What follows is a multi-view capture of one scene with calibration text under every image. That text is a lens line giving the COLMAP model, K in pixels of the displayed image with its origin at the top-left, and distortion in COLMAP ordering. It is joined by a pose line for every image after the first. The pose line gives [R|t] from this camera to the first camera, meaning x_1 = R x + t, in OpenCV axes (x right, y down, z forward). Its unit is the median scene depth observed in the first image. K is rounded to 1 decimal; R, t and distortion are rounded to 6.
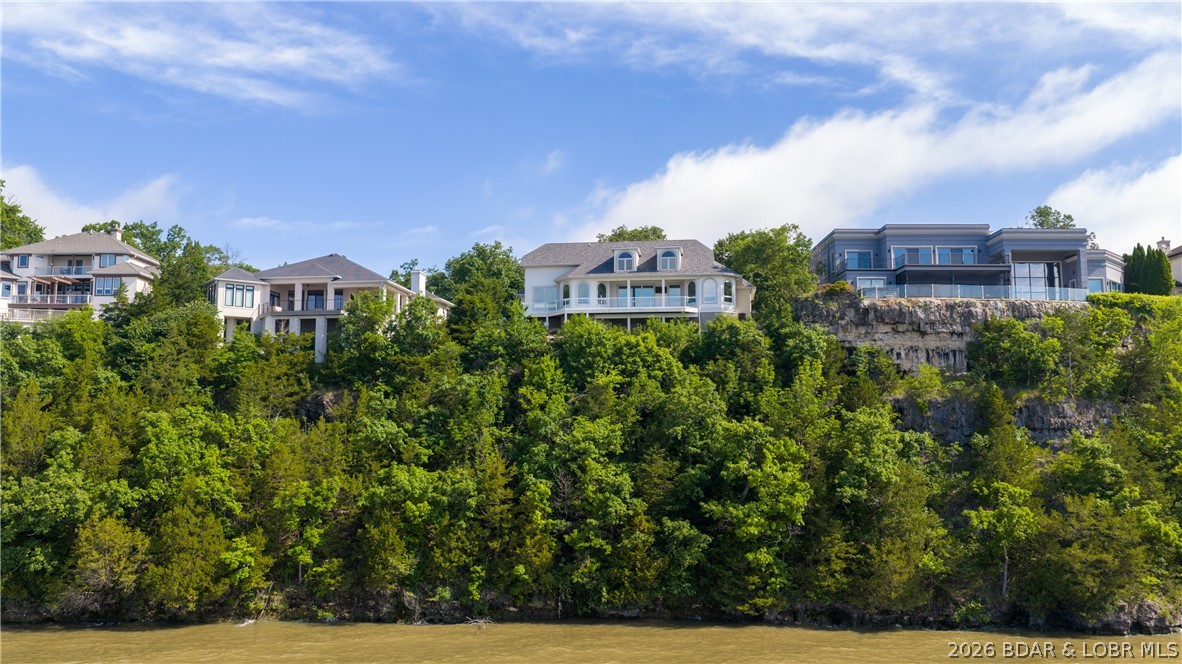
lens RADIAL K [[976.9, 0, 591.0], [0, 976.9, 332.0], [0, 0, 1]] dist [0.032741, -0.064019]
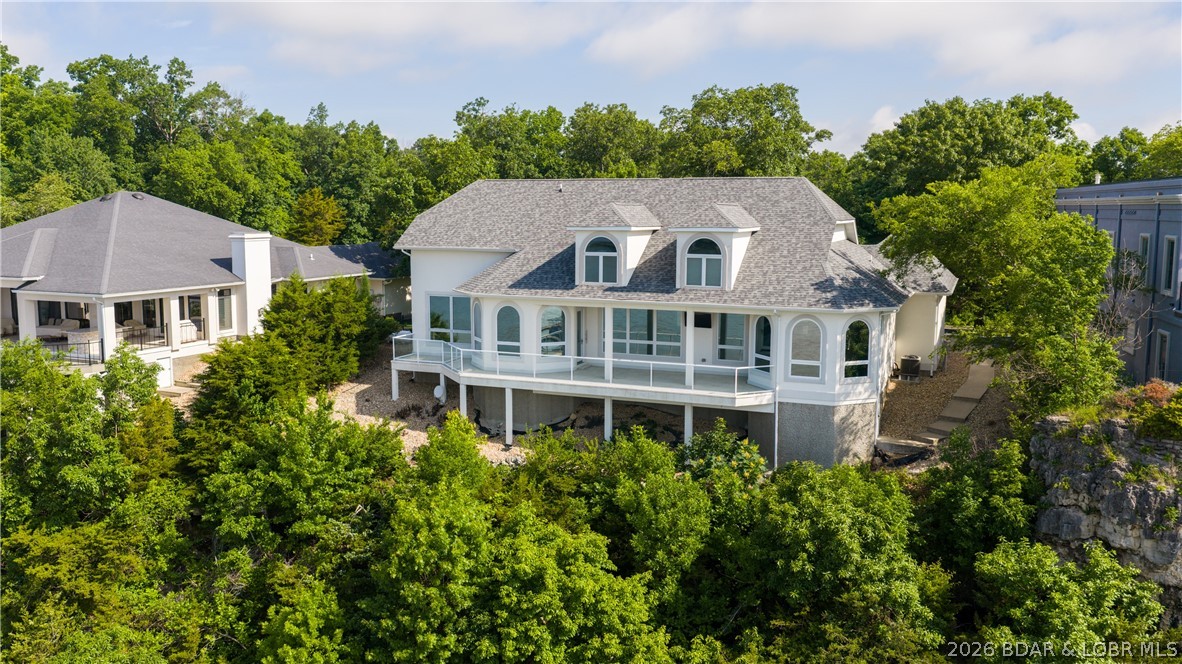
lens RADIAL K [[976.9, 0, 591.0], [0, 976.9, 332.0], [0, 0, 1]] dist [0.032741, -0.064019]
pose [[0.968925, 0.034878, -0.244882, 0.132482], [0.025255, 0.970886, 0.238207, -0.141204], [0.246061, -0.236990, 0.939835, 0.614097]]
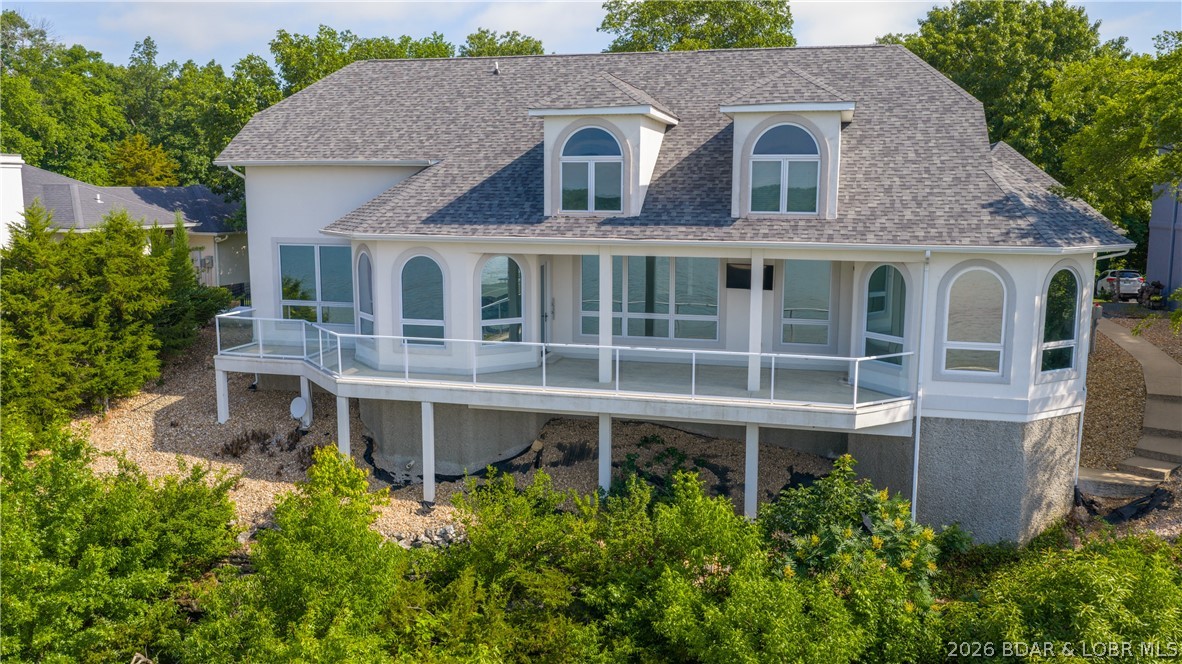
lens RADIAL K [[976.9, 0, 591.0], [0, 976.9, 332.0], [0, 0, 1]] dist [0.032741, -0.064019]
pose [[0.993110, 0.020739, -0.115334, 0.062450], [0.010131, 0.965333, 0.260826, -0.096037], [0.116745, -0.260197, 0.958472, 0.777250]]
